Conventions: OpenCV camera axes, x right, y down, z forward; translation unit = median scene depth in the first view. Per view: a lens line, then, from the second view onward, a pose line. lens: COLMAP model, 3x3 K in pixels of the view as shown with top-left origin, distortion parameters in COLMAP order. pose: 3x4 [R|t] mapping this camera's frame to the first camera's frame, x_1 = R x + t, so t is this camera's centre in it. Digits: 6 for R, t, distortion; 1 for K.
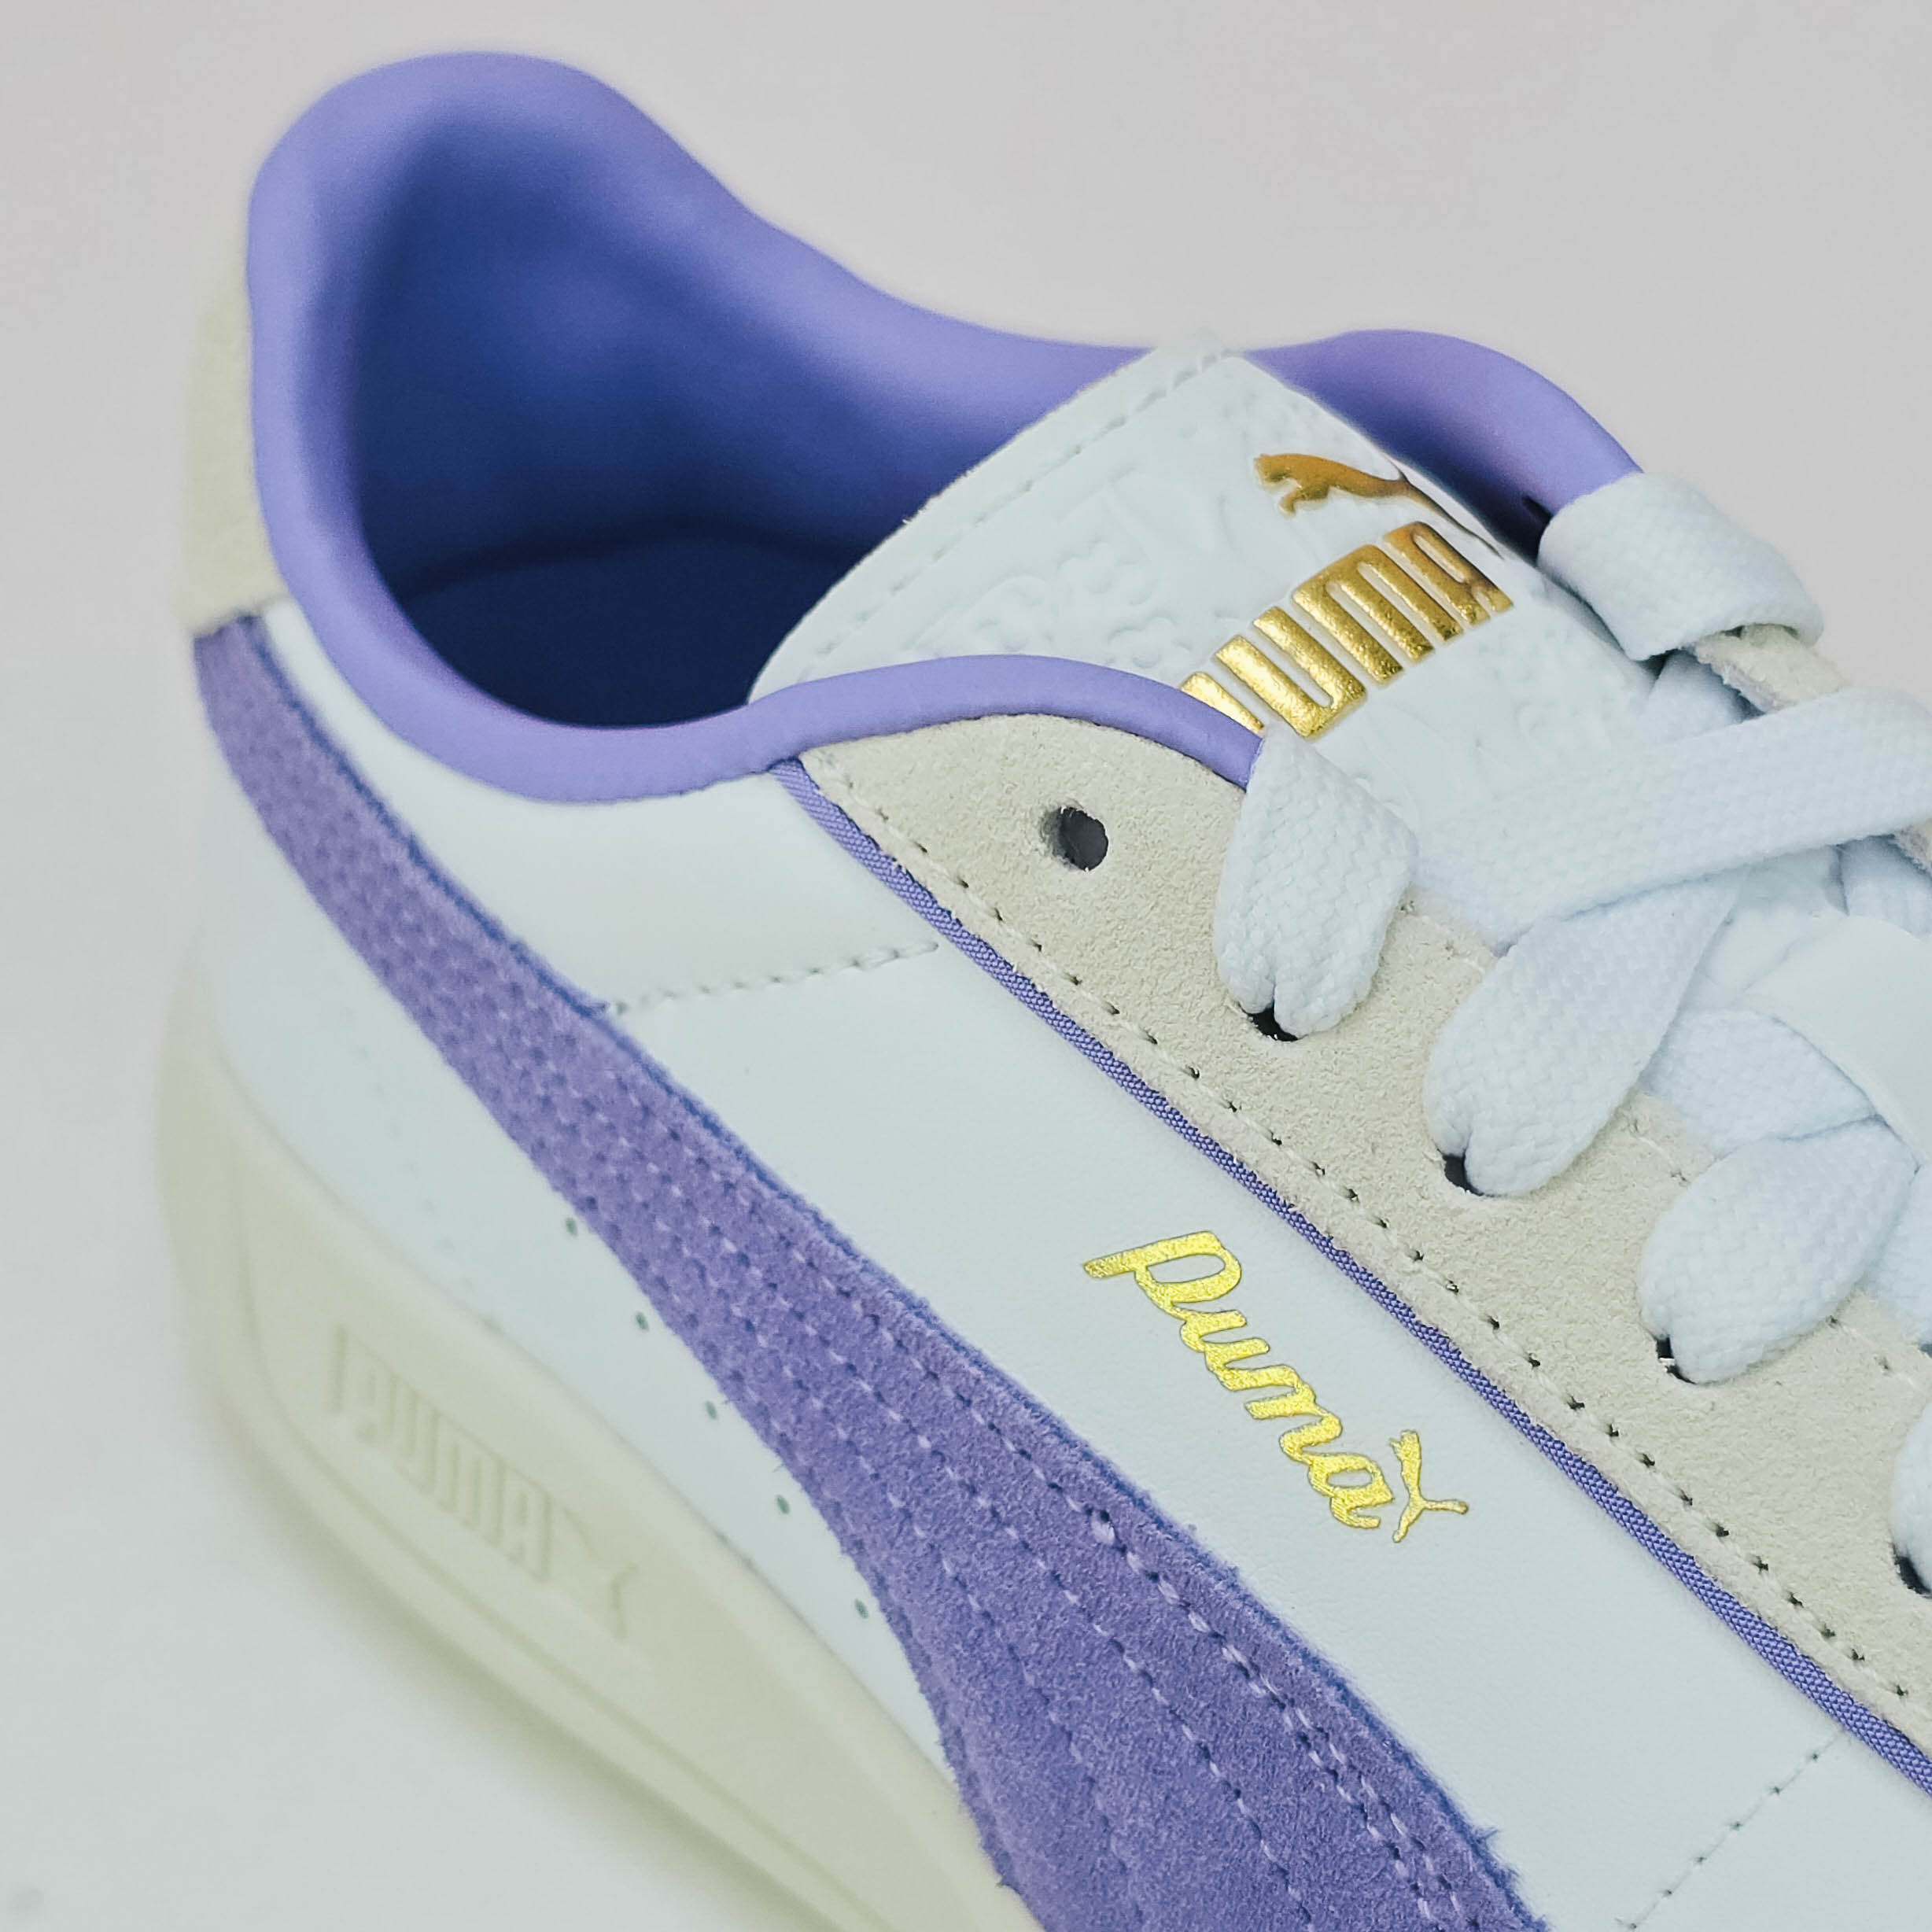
lens RADIAL K [[3899.0, 0, 956.9], [0, 3899.0, 968.6], [0, 0, 1]] dist [0.227321, 0.000000]
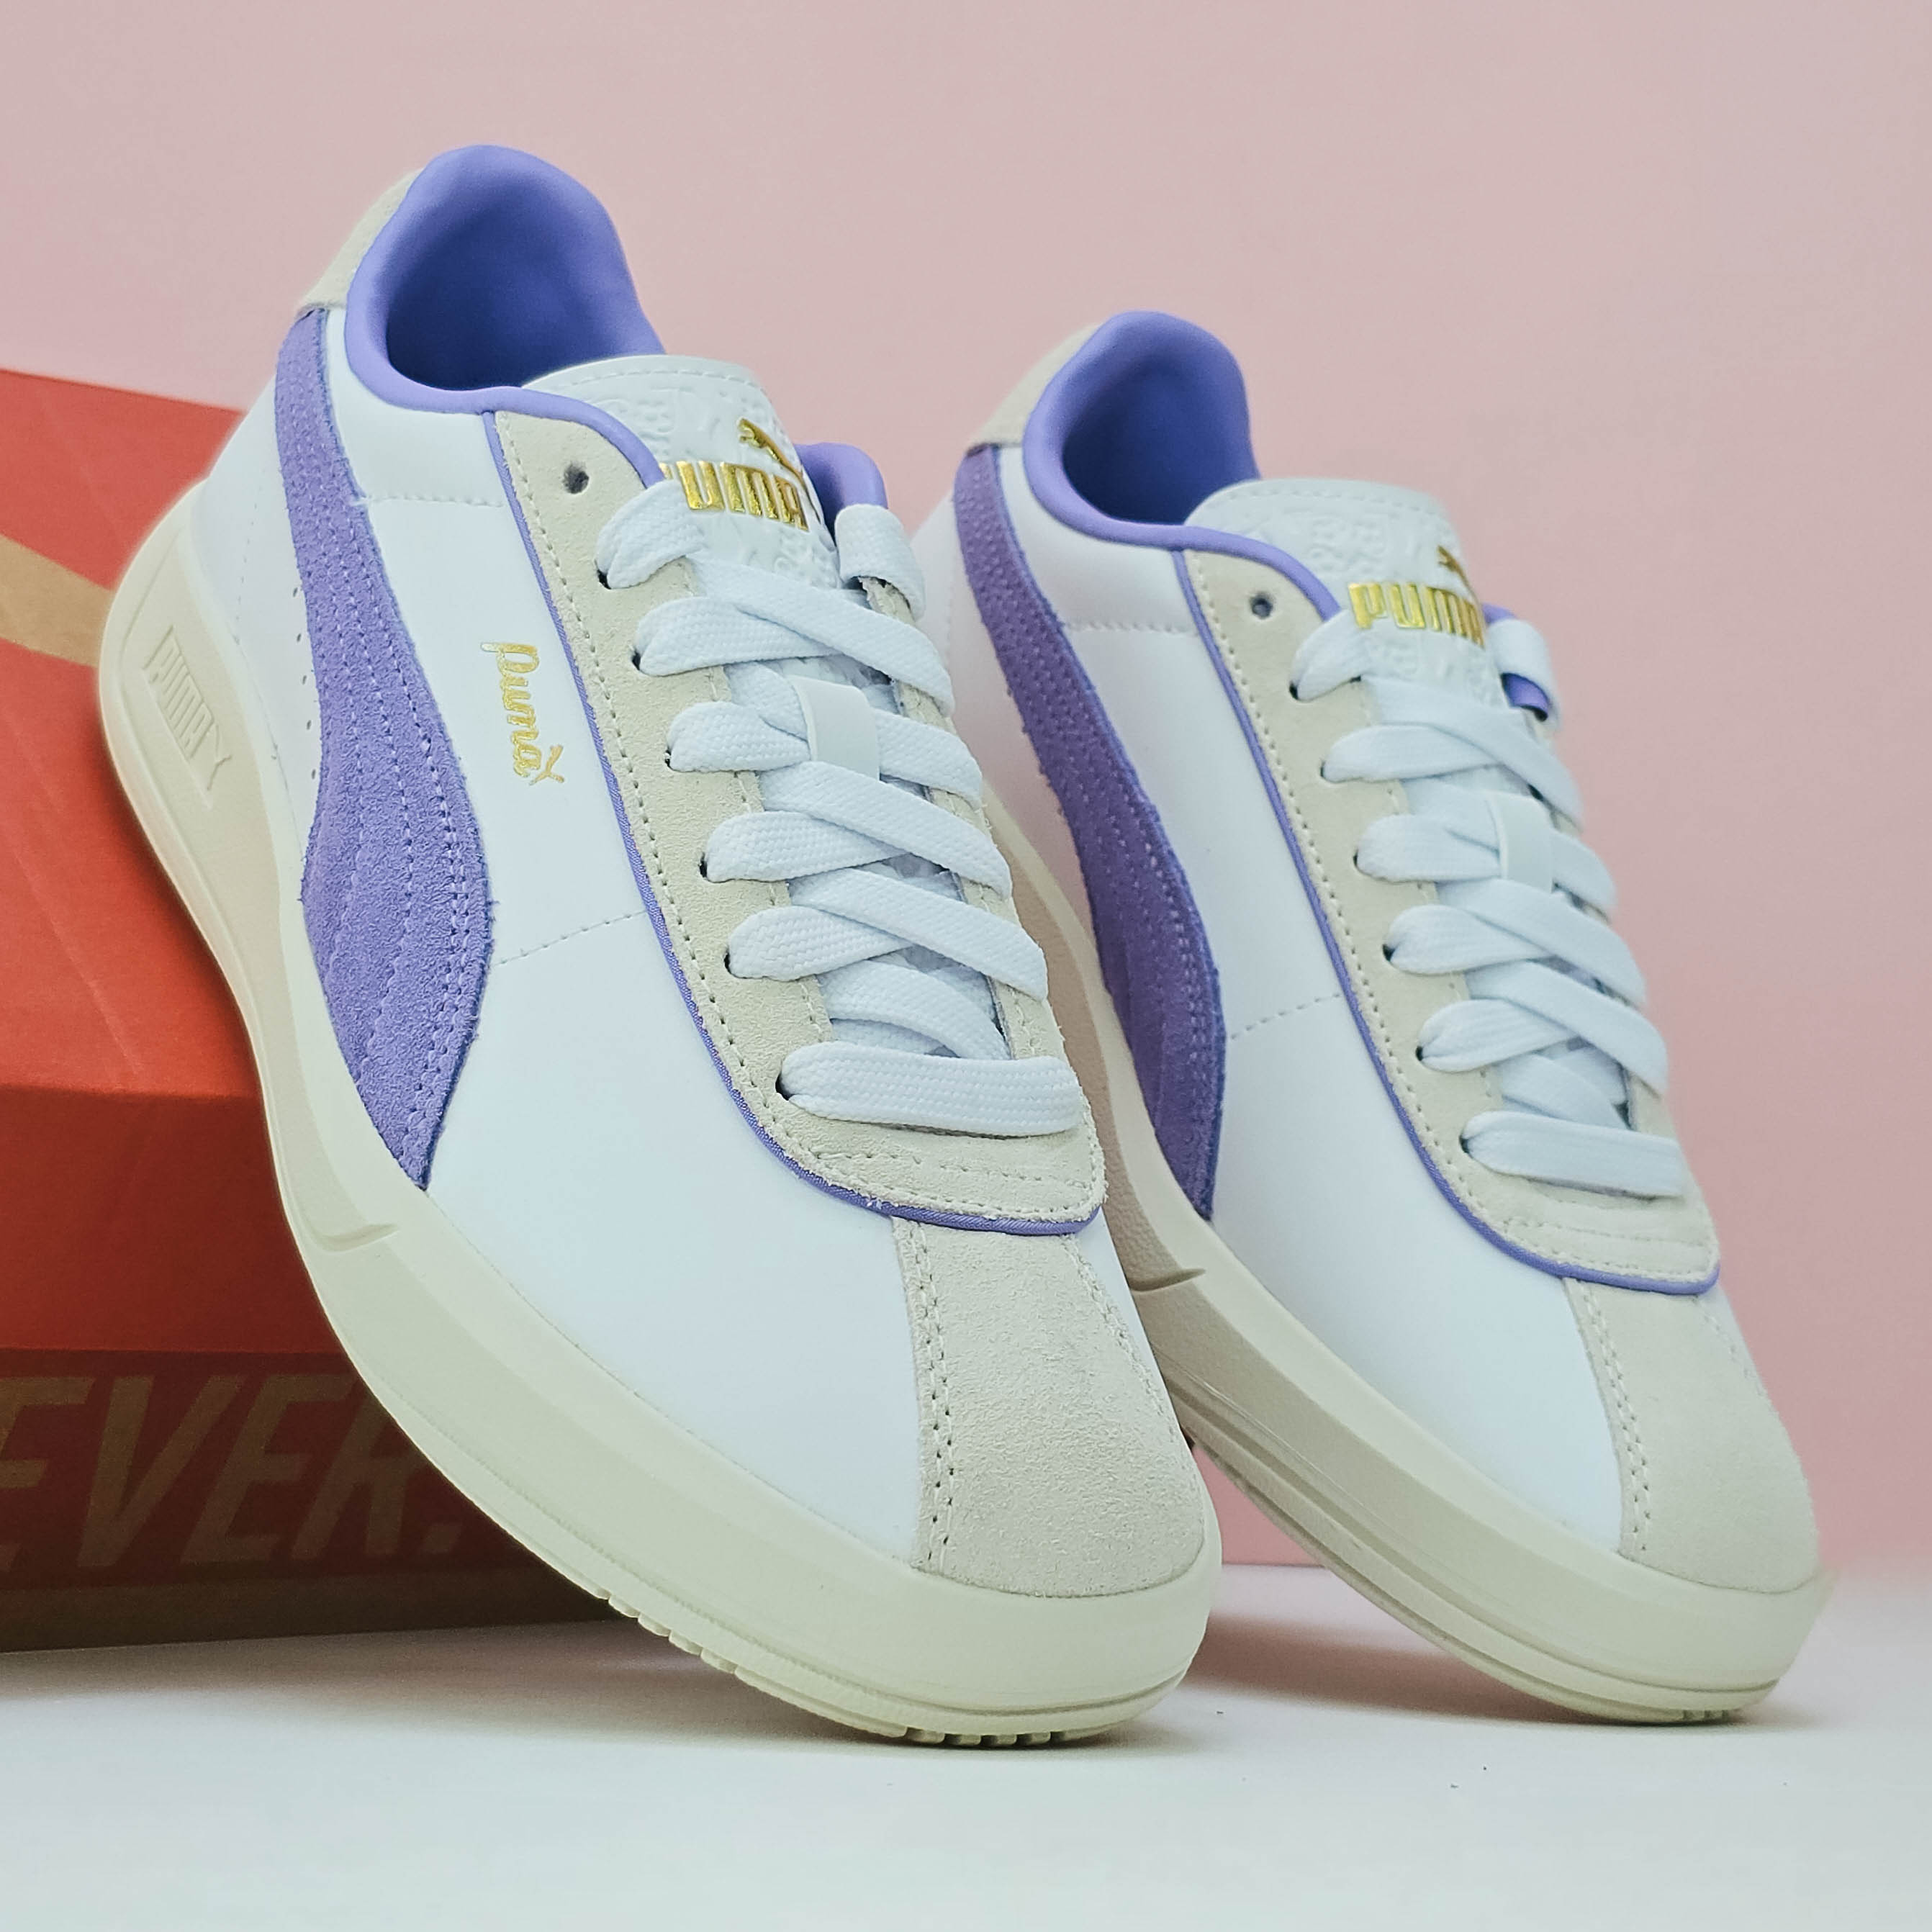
lens RADIAL K [[3899.0, 0, 969.1], [0, 3899.0, 969.1], [0, 0, 1]] dist [0.227321, 0.000000]
pose [[0.860738, 0.501662, -0.086398, 0.554052], [-0.506685, 0.827980, -0.240250, 0.620439], [-0.048989, 0.250569, 0.966858, -1.130213]]
